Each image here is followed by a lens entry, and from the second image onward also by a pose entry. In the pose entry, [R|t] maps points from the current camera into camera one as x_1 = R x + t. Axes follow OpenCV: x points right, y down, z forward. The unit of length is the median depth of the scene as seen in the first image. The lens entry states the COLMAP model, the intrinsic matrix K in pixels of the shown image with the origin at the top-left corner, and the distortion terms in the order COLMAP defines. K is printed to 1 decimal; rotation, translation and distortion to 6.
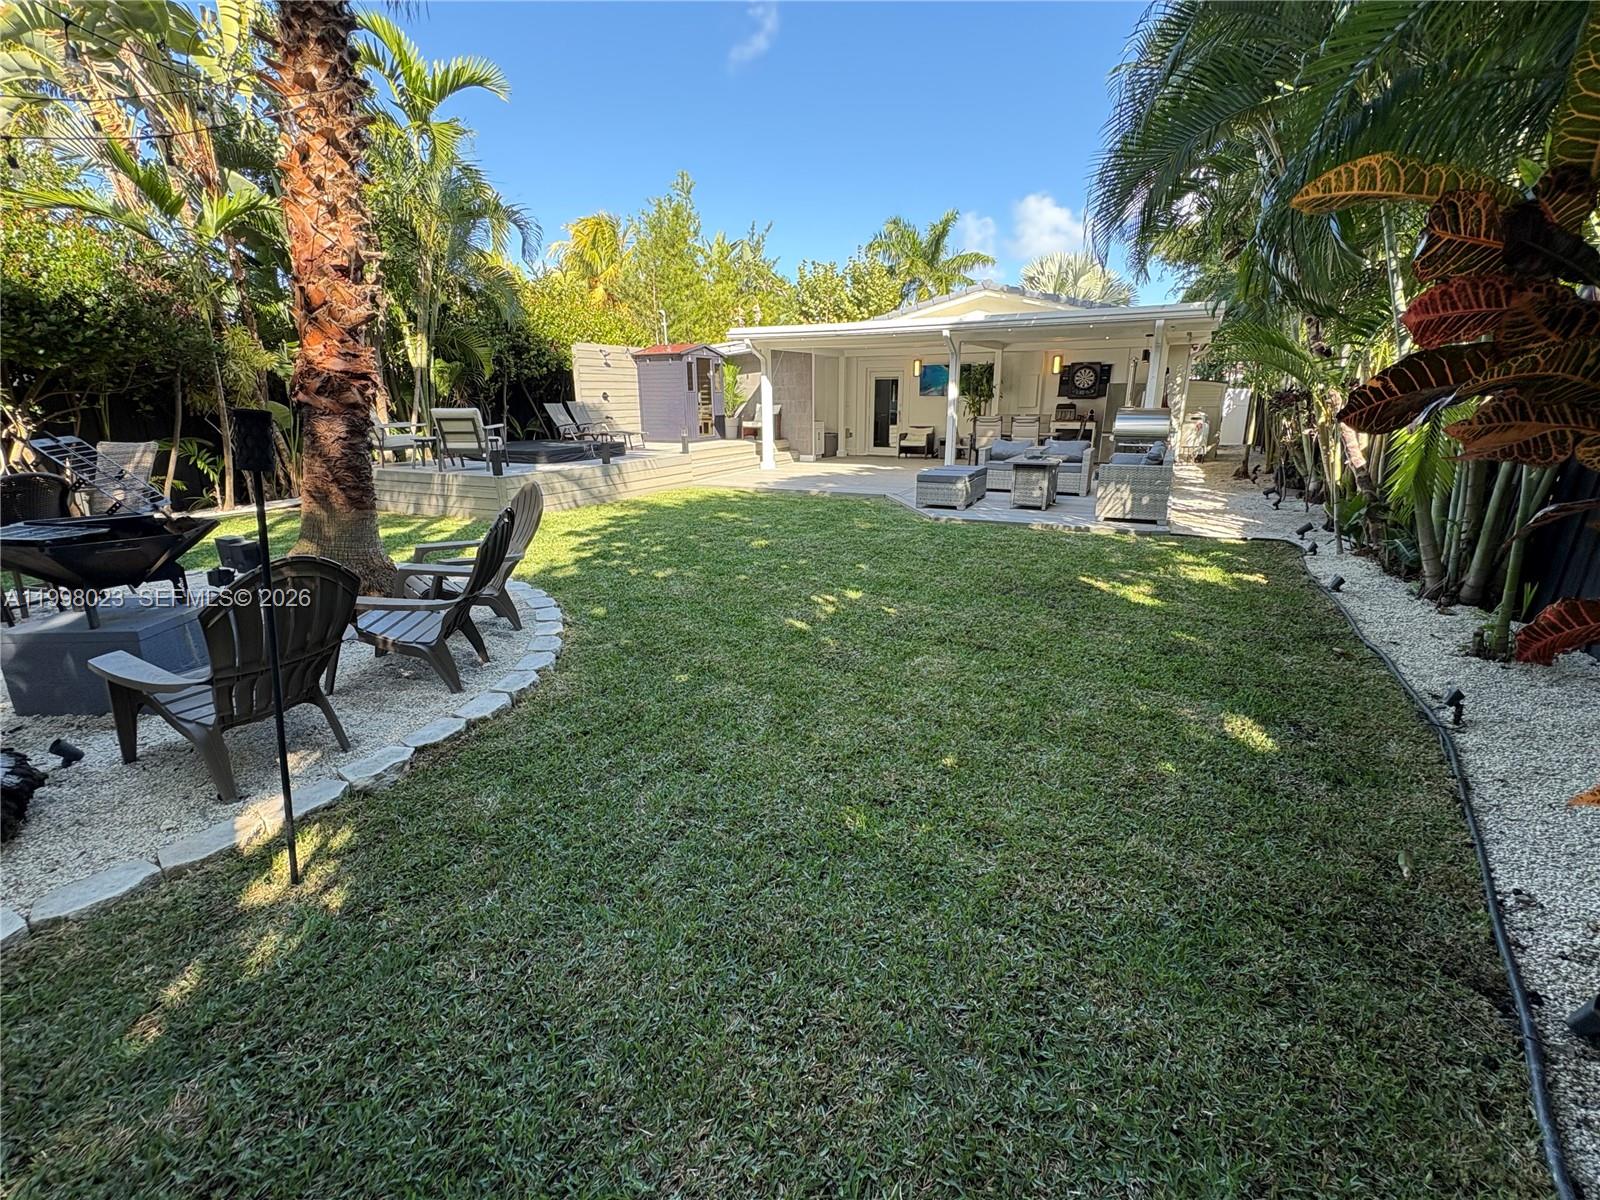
lens RADIAL K [[701.1, 0, 803.7], [0, 701.1, 595.2], [0, 0, 1]] dist [-0.004593, 0.003101]
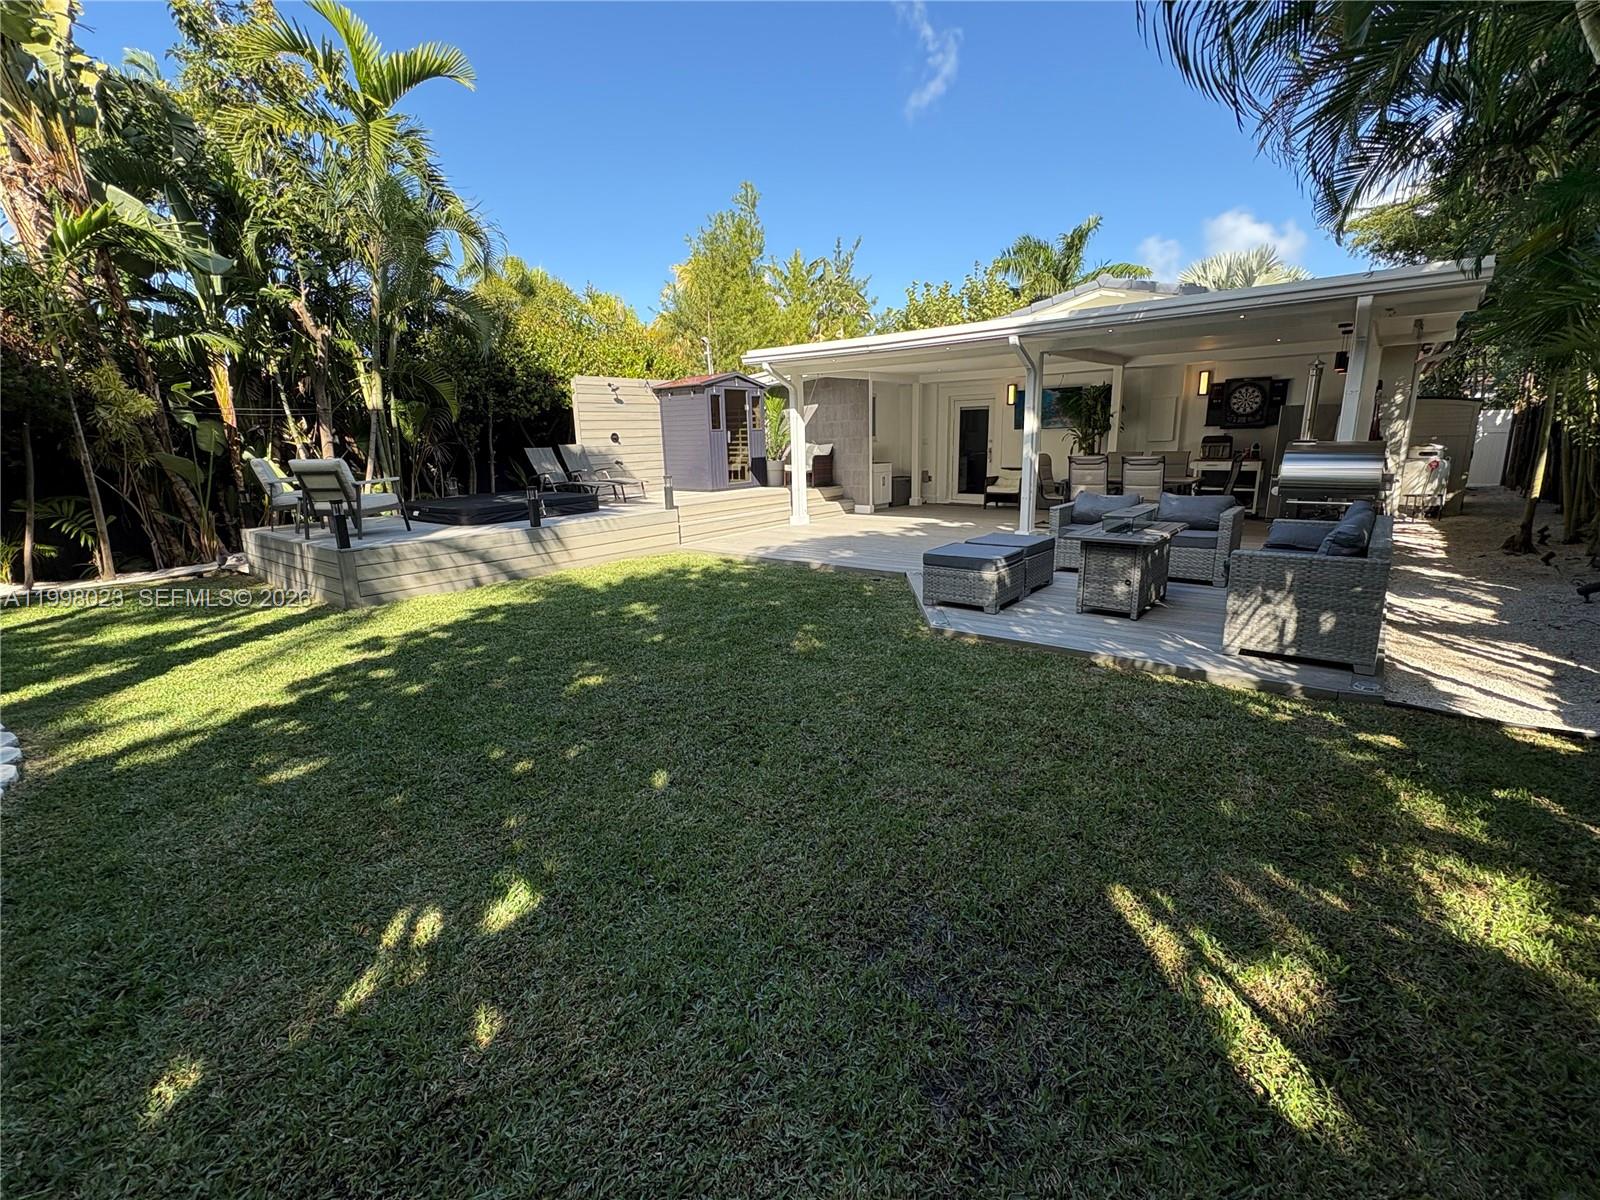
lens RADIAL K [[701.1, 0, 801.2], [0, 701.1, 598.7], [0, 0, 1]] dist [-0.004593, 0.003101]
pose [[0.977232, 0.029348, -0.210132, 0.140807], [-0.038631, 0.998444, -0.040205, -0.075879], [0.208625, 0.047408, 0.976846, 0.269301]]
